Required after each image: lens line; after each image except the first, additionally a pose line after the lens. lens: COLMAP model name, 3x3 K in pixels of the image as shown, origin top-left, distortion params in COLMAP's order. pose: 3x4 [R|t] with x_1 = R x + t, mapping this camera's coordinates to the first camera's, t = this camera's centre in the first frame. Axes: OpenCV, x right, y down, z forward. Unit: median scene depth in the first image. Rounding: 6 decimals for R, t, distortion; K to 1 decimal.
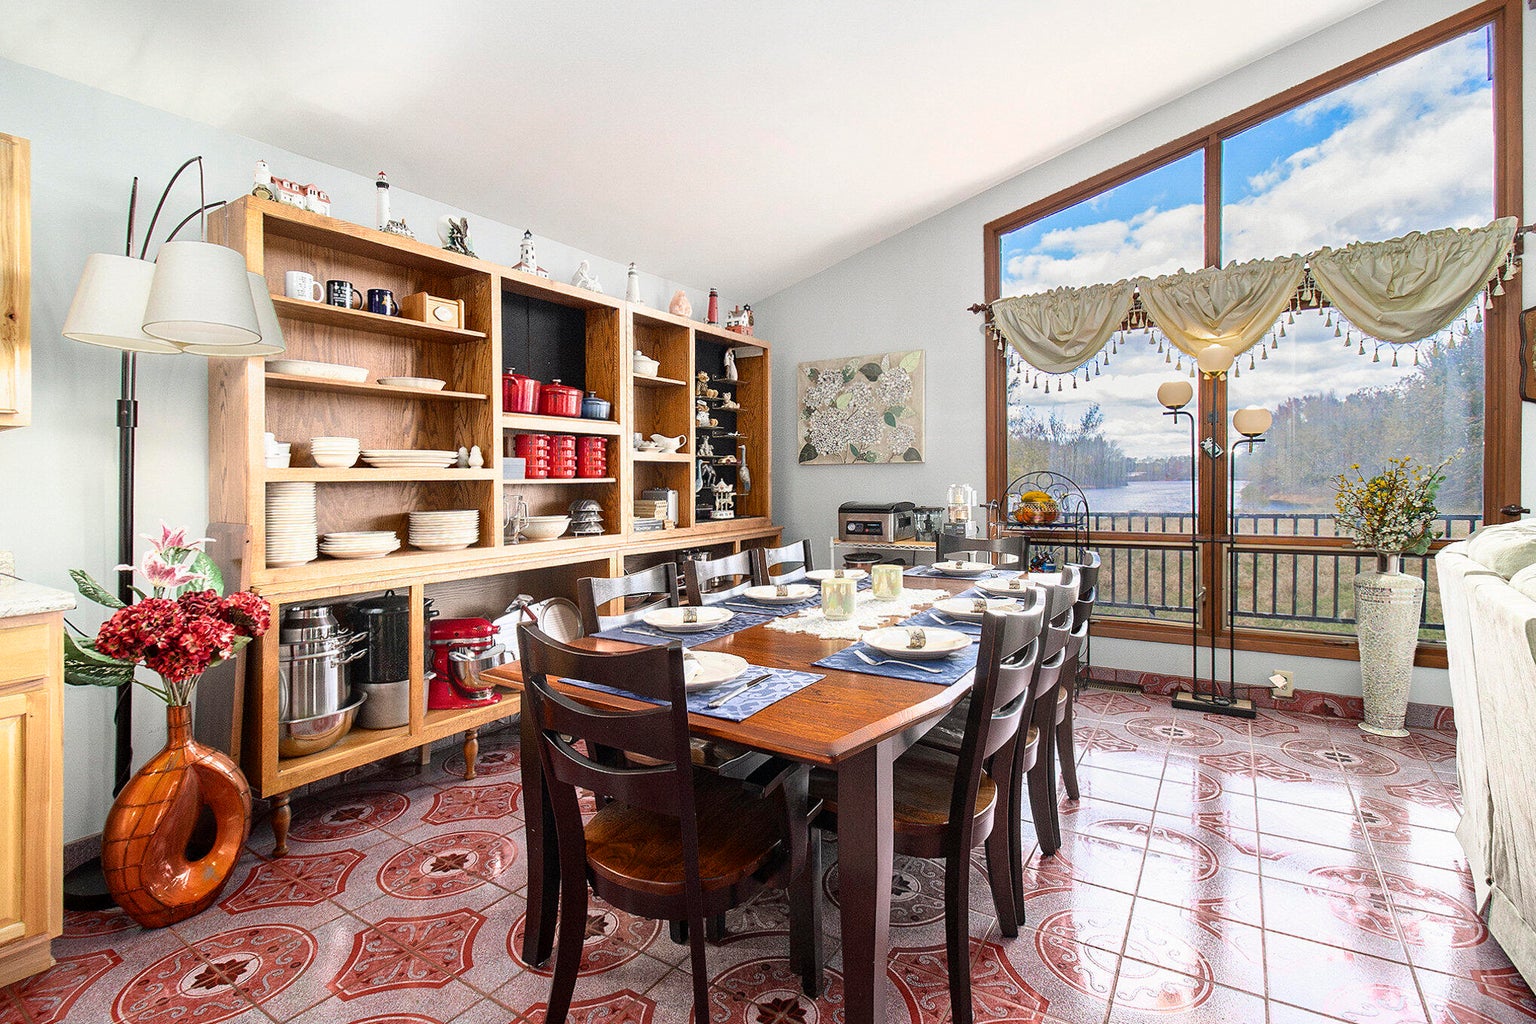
lens RADIAL K [[717.9, 0, 761.2], [0, 717.9, 485.0], [0, 0, 1]] dist [0.000102, -0.006570]
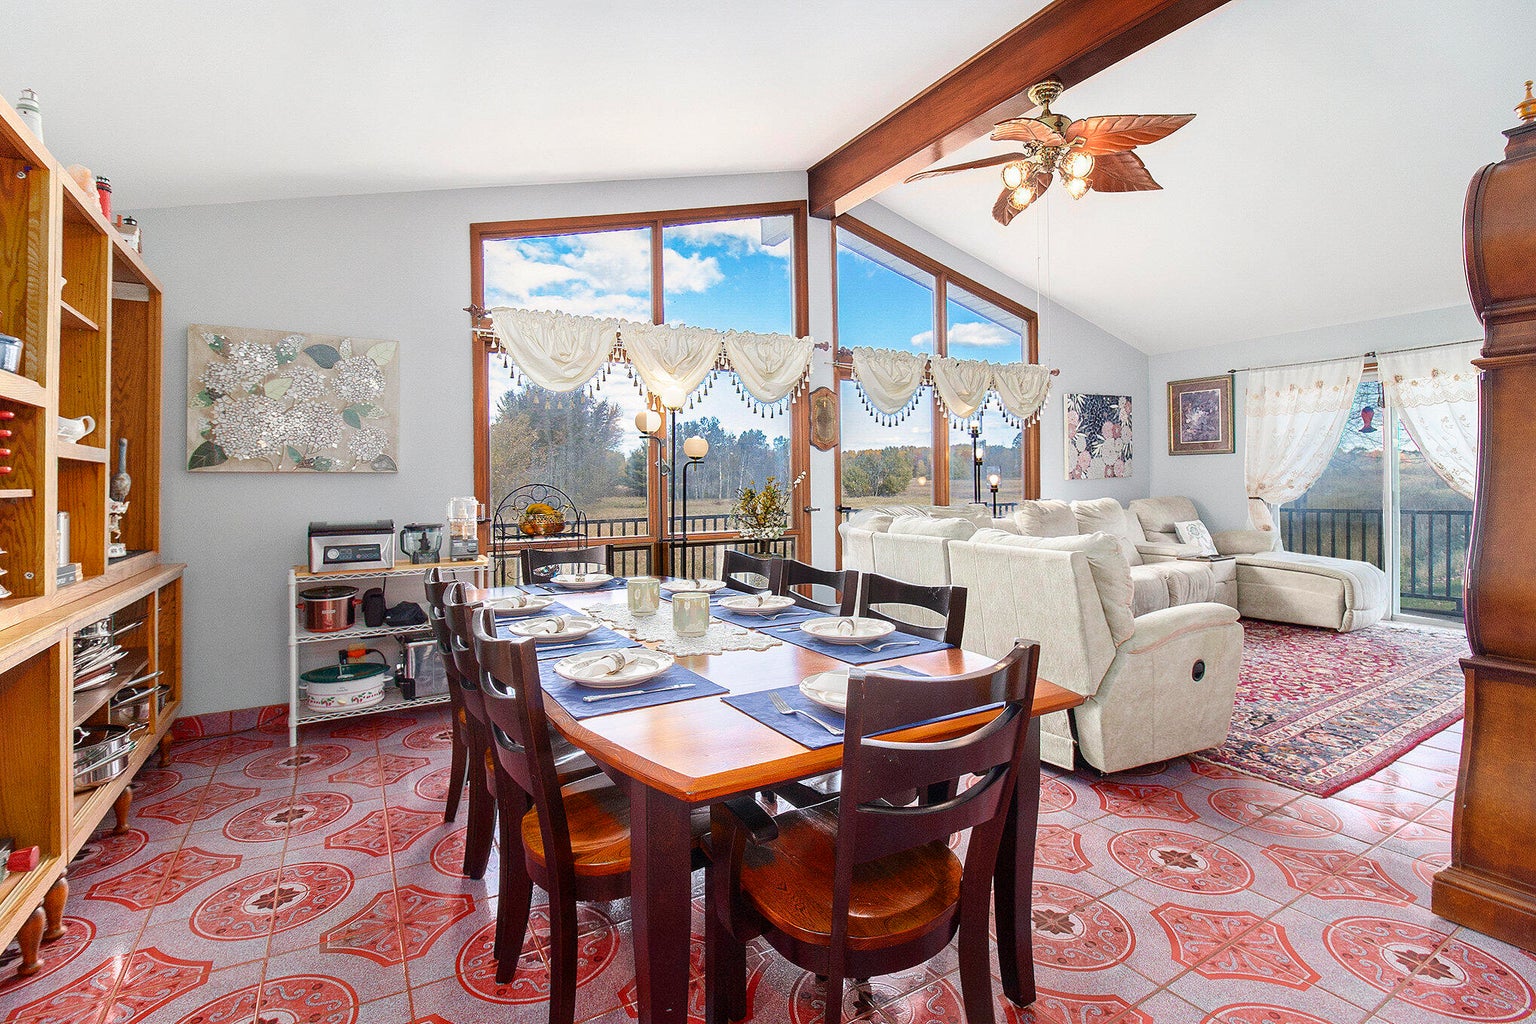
lens RADIAL K [[717.9, 0, 761.2], [0, 717.9, 485.0], [0, 0, 1]] dist [0.000102, -0.006570]
pose [[0.438779, 0.007849, 0.898561, -0.368204], [0.012478, 0.999812, -0.014827, 0.001280], [-0.898508, 0.017718, 0.438599, 0.246100]]
